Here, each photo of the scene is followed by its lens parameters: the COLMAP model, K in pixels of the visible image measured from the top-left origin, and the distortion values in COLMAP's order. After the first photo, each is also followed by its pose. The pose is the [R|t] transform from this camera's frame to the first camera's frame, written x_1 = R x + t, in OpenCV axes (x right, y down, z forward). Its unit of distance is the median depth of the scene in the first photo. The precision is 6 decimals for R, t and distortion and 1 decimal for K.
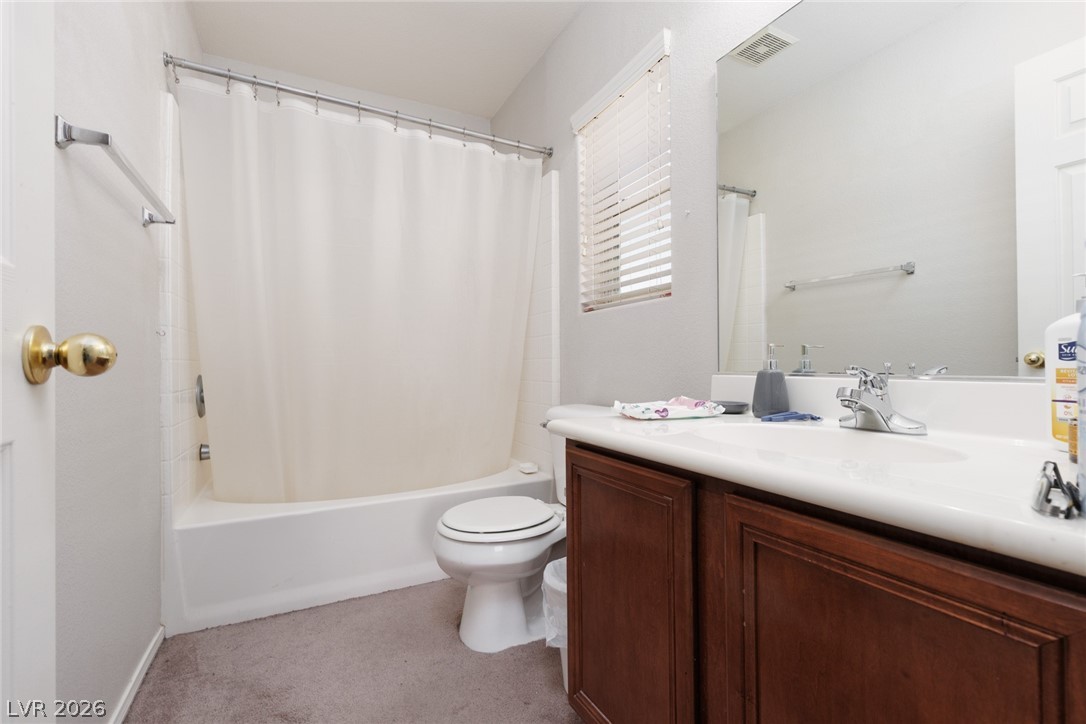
lens RADIAL K [[485.0, 0, 542.0], [0, 485.0, 360.8], [0, 0, 1]] dist [-0.004518, -0.000233]
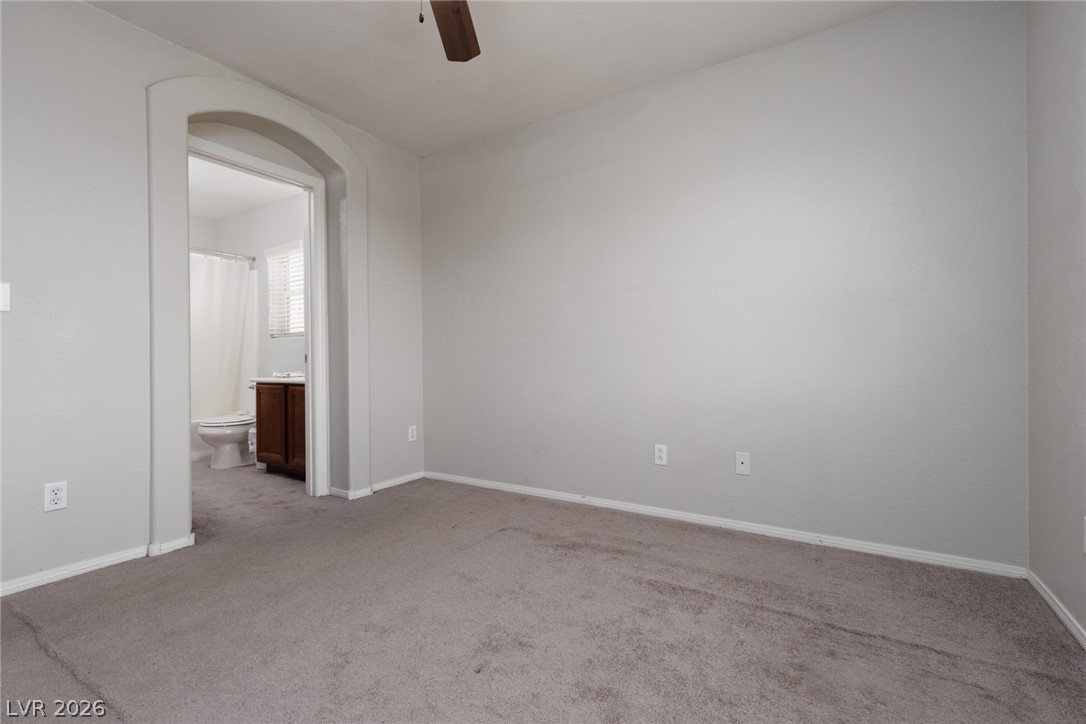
lens RADIAL K [[485.0, 0, 541.1], [0, 485.0, 366.2], [0, 0, 1]] dist [-0.004518, -0.000233]
pose [[0.864930, -0.004907, 0.501869, 0.042830], [0.001550, 0.999974, 0.007105, 0.011635], [-0.501890, -0.005367, 0.864915, -1.527066]]
